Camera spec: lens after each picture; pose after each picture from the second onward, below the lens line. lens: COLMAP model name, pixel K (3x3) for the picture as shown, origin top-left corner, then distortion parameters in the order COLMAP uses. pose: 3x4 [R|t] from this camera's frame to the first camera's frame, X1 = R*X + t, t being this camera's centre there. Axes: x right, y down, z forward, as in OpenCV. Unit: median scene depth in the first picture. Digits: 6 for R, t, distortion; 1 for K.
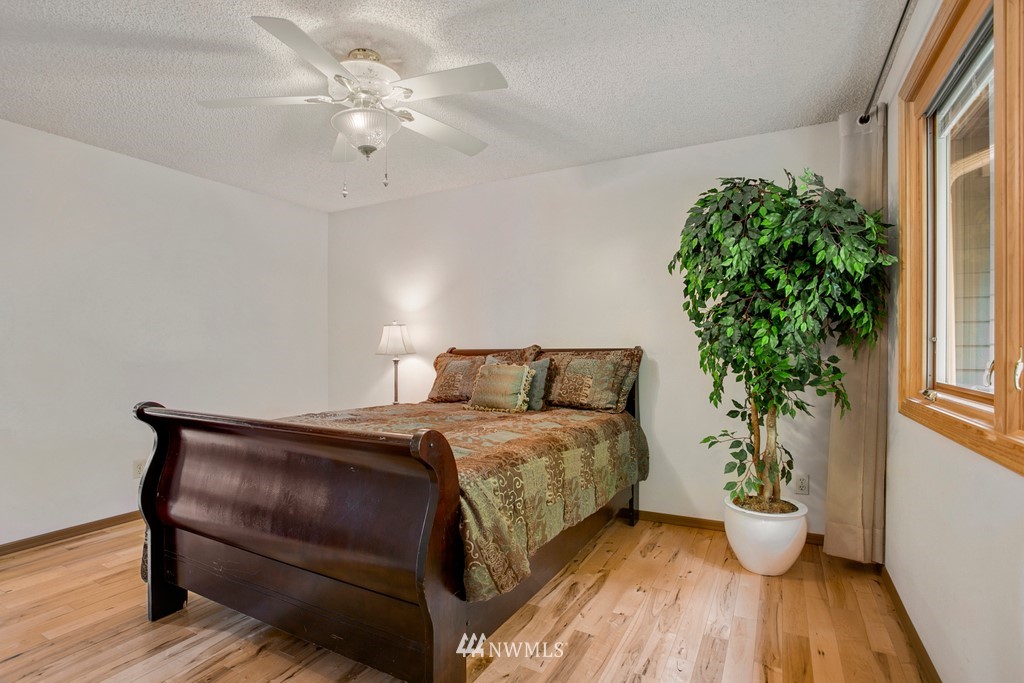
lens RADIAL K [[495.0, 0, 514.7], [0, 495.0, 333.7], [0, 0, 1]] dist [-0.076861, 0.034930]
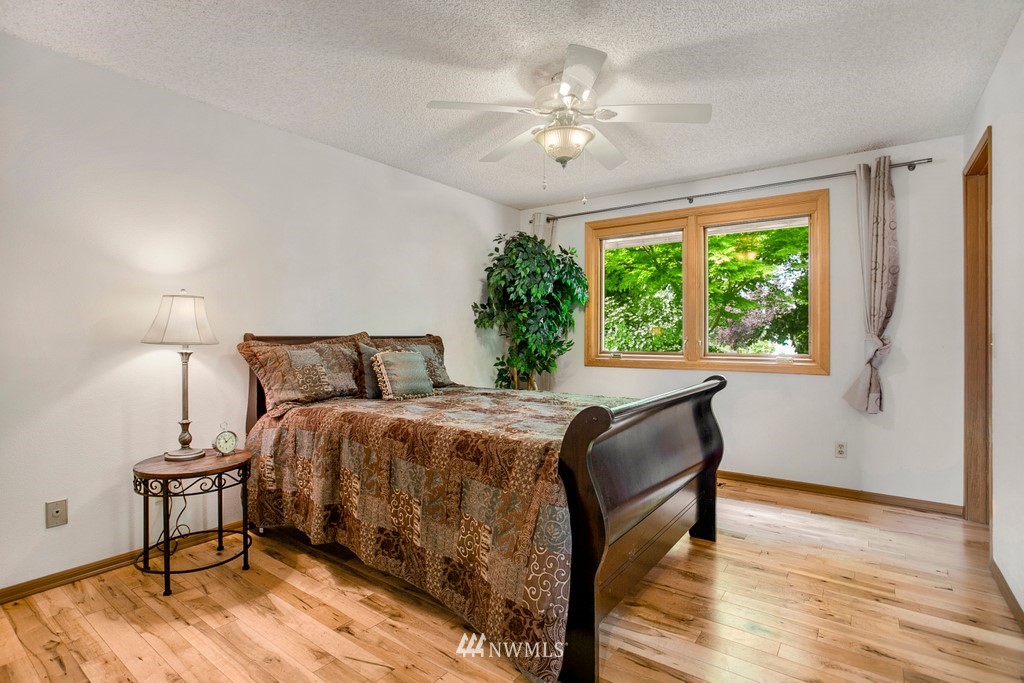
lens RADIAL K [[495.0, 0, 514.7], [0, 495.0, 333.7], [0, 0, 1]] dist [-0.076861, 0.034930]
pose [[0.137001, 0.007726, 0.990541, -0.854075], [-0.031934, 0.999484, -0.003379, 0.021819], [-0.990056, -0.031169, 0.137177, 0.578063]]
